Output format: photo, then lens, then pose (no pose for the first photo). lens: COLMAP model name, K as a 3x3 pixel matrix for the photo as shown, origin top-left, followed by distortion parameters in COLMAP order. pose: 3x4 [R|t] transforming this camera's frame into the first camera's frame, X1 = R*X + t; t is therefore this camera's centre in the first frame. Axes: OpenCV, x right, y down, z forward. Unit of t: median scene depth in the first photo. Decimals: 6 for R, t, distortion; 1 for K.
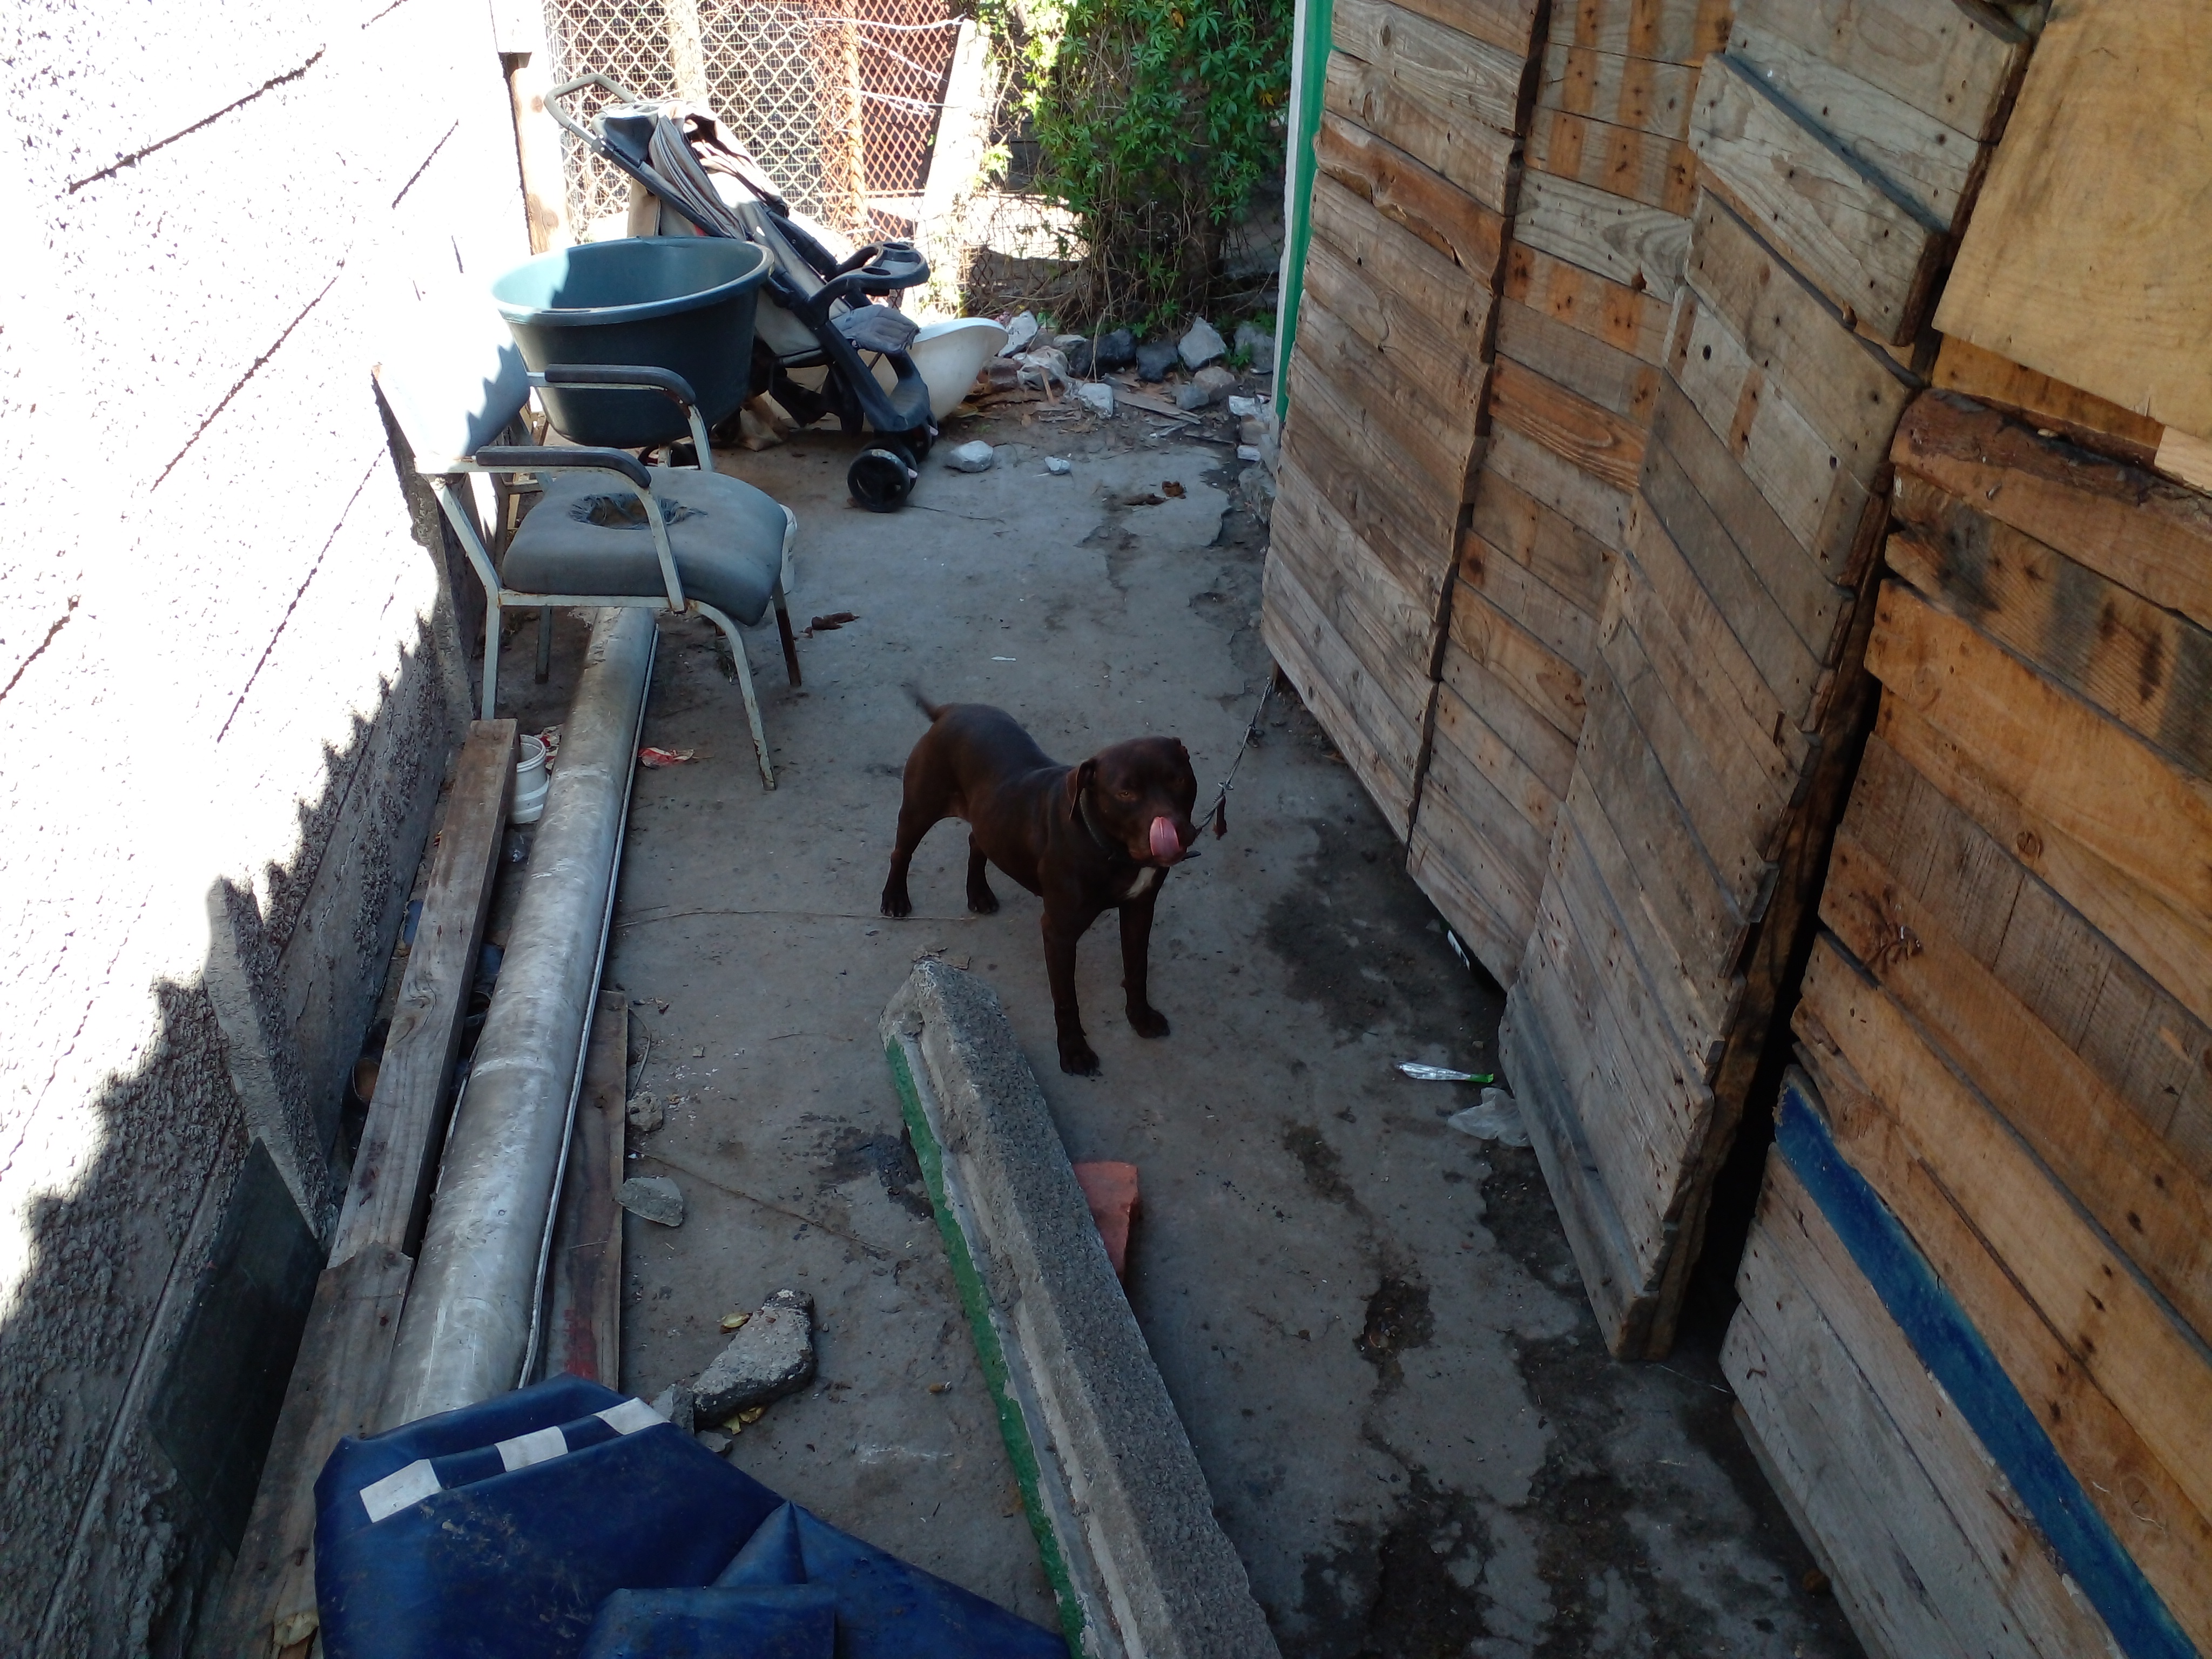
lens RADIAL K [[1744.7, 0, 1106.0], [0, 1744.7, 829.5], [0, 0, 1]] dist [0.053016, -0.082569]
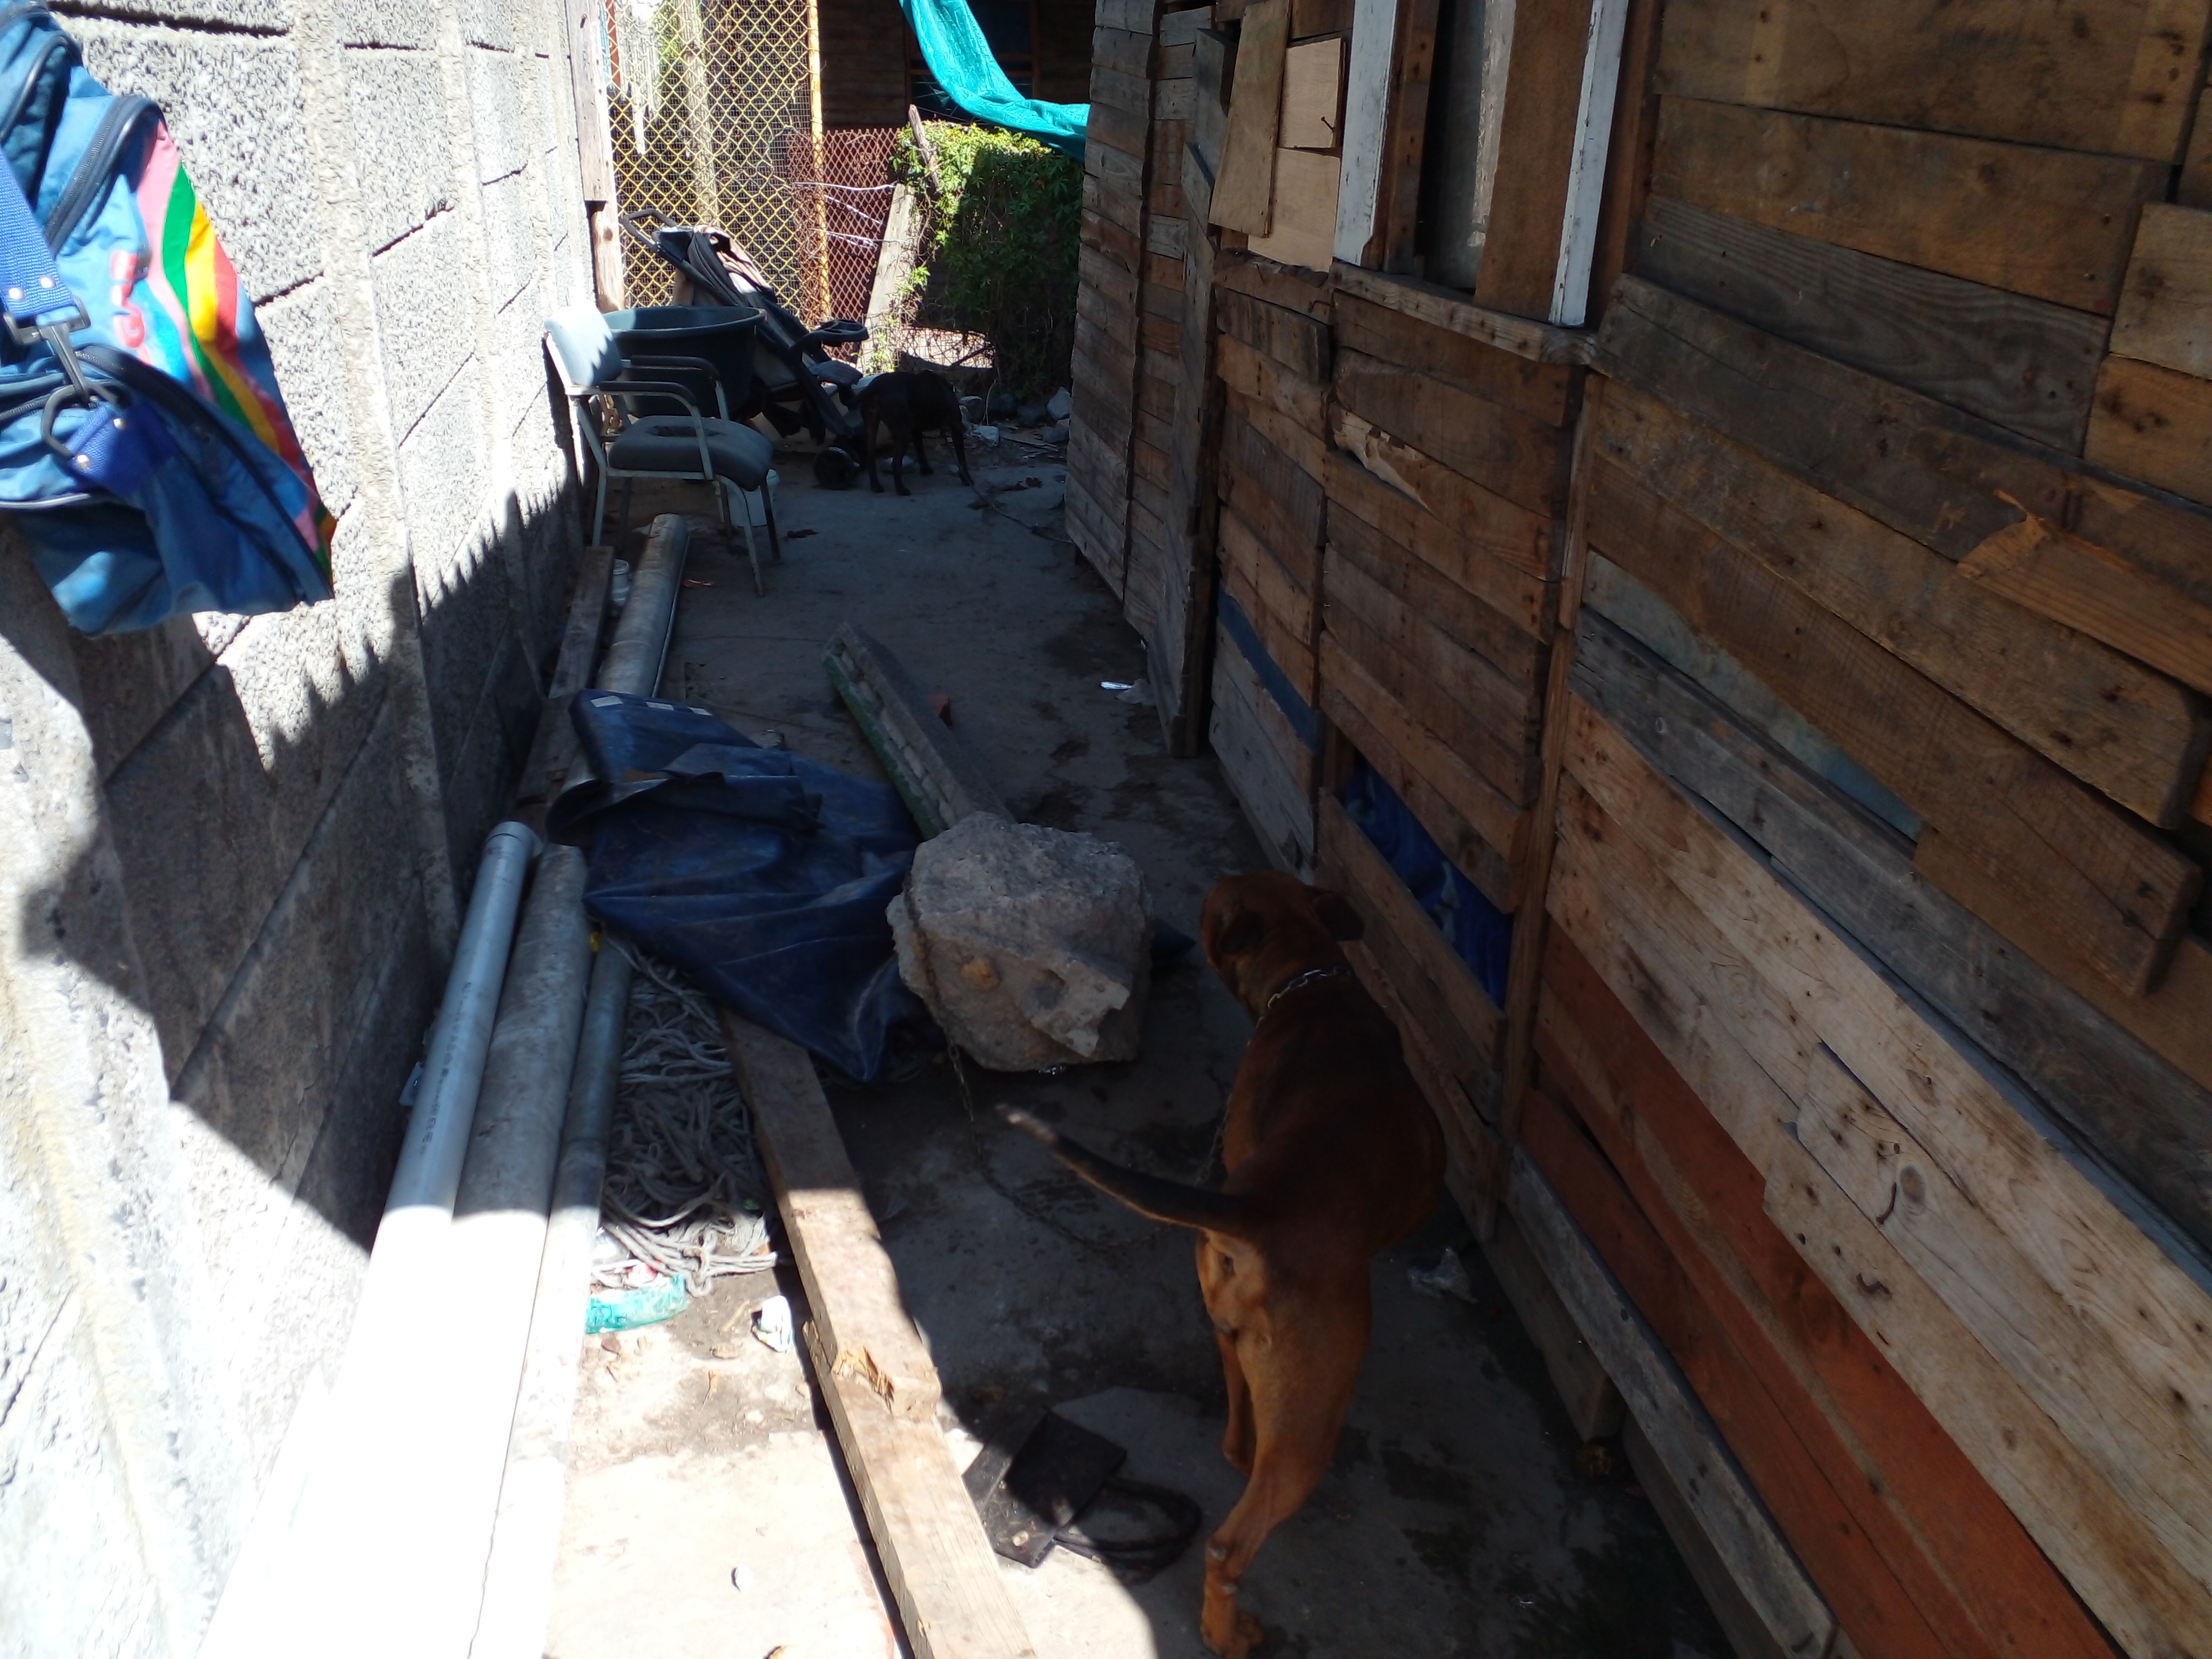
lens RADIAL K [[1729.7, 0, 1119.0], [0, 1729.7, 843.9], [0, 0, 1]] dist [0.114769, -0.280242]
pose [[0.999789, -0.002763, 0.020366, 0.084465], [0.004923, 0.994267, -0.106808, 0.283492], [-0.019954, 0.106886, 0.994071, -0.464613]]
